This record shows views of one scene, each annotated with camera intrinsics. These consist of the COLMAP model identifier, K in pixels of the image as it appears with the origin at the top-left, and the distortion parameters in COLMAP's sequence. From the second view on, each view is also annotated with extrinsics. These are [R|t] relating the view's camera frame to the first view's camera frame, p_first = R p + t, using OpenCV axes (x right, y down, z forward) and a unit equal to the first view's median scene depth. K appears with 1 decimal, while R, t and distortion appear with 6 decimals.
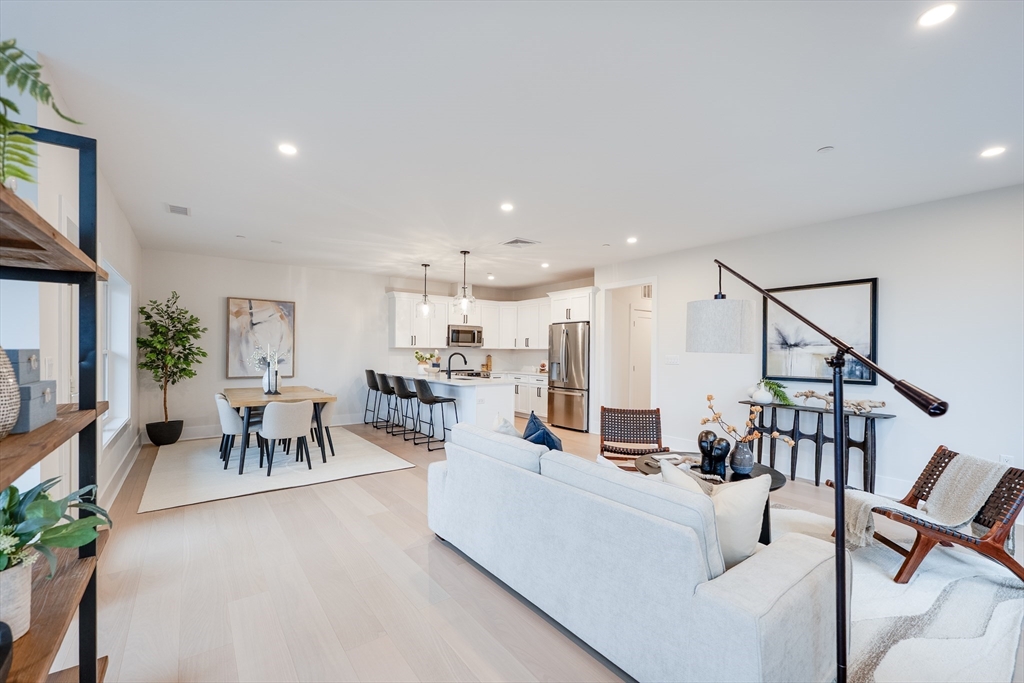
lens RADIAL K [[416.5, 0, 509.6], [0, 416.5, 354.5], [0, 0, 1]] dist [-0.001707, 0.000963]
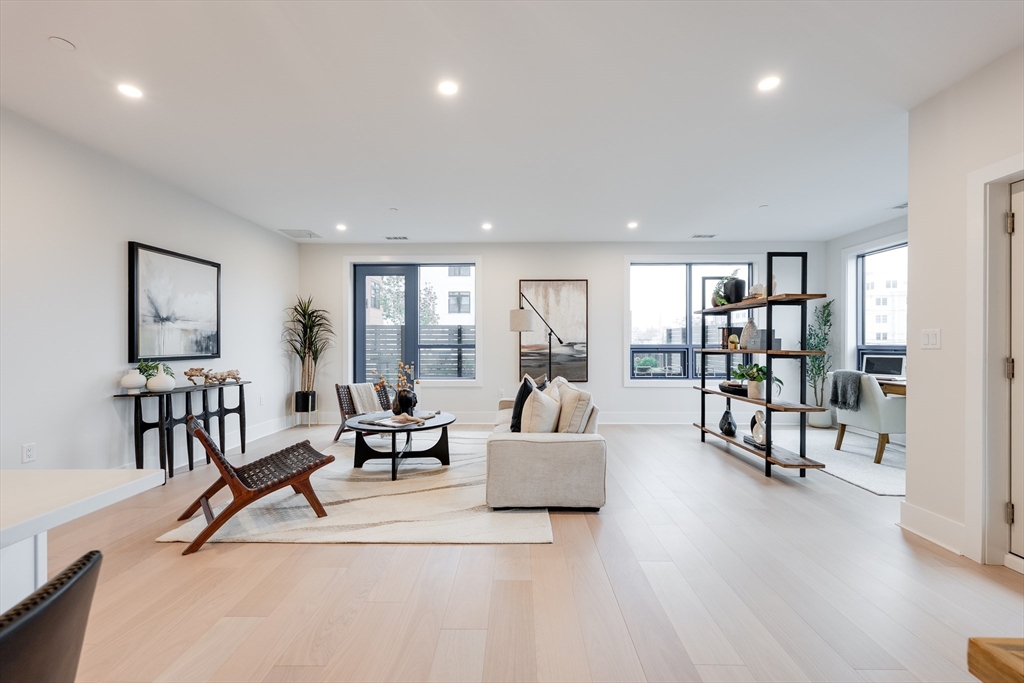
lens RADIAL K [[416.5, 0, 509.6], [0, 416.5, 343.5], [0, 0, 1]] dist [-0.001707, 0.000963]
pose [[-0.789533, -0.008215, 0.613653, -0.277348], [0.002375, 0.999862, 0.016440, 0.010815], [-0.613703, 0.014437, -0.789405, 0.874920]]
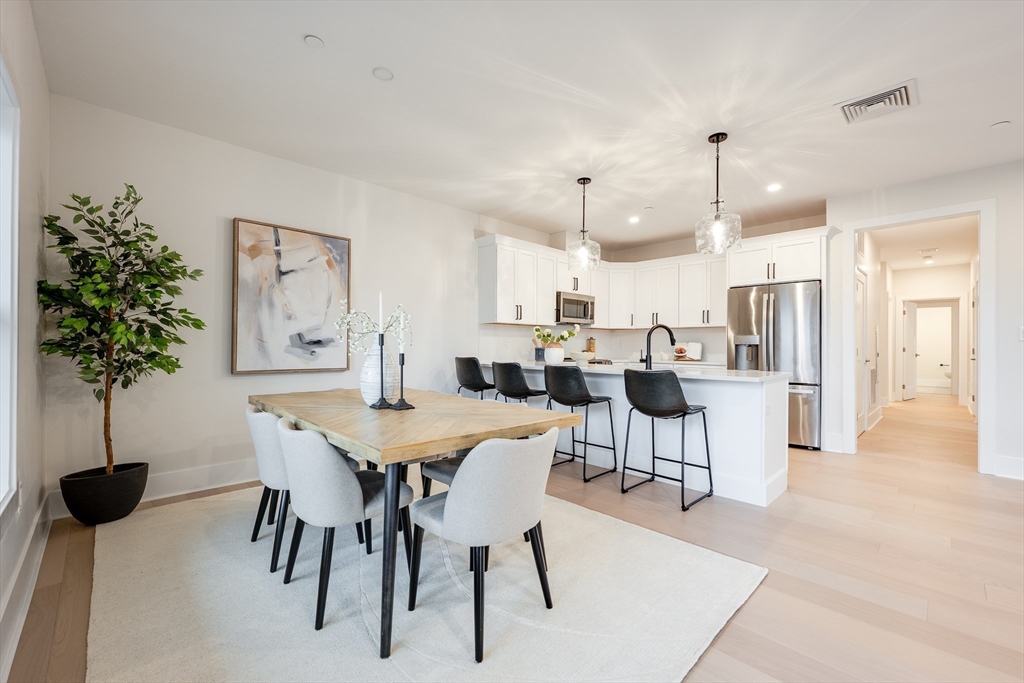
lens RADIAL K [[416.5, 0, 512.2], [0, 416.5, 345.0], [0, 0, 1]] dist [-0.001707, 0.000963]
pose [[0.992548, -0.003802, 0.121797, -0.396664], [0.004503, 0.999975, -0.005479, 0.025607], [-0.121773, 0.005986, 0.992540, 0.441358]]
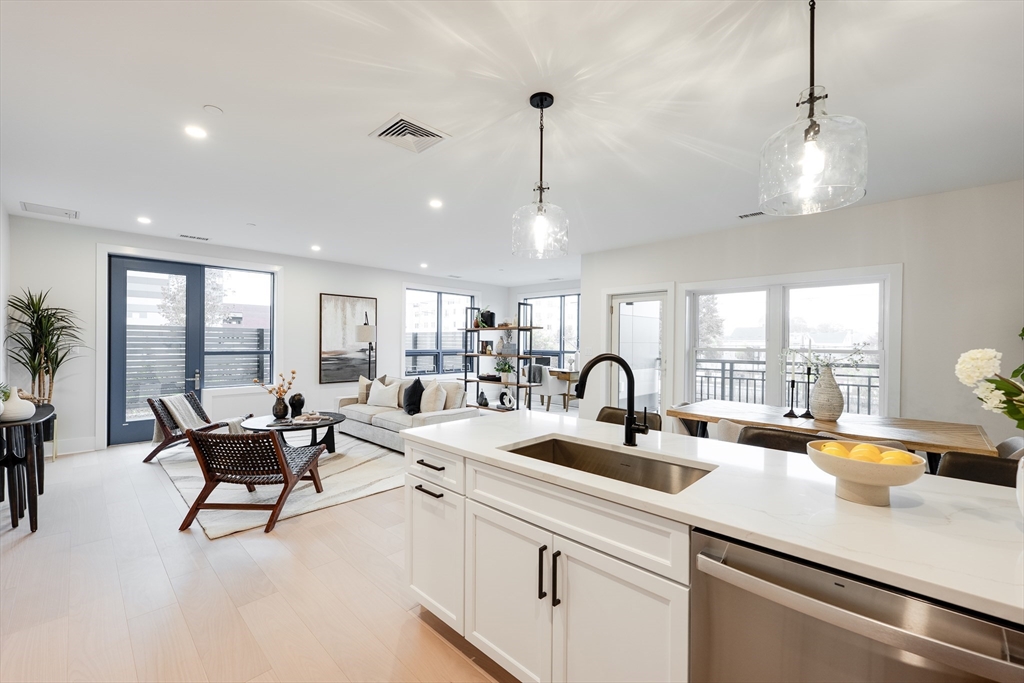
lens RADIAL K [[416.5, 0, 507.8], [0, 416.5, 339.3], [0, 0, 1]] dist [-0.001707, 0.000963]
pose [[-0.988007, -0.017375, -0.153429, -0.015767], [-0.018354, 0.999819, 0.004964, -0.015072], [0.153315, 0.007720, -0.988147, 1.249037]]
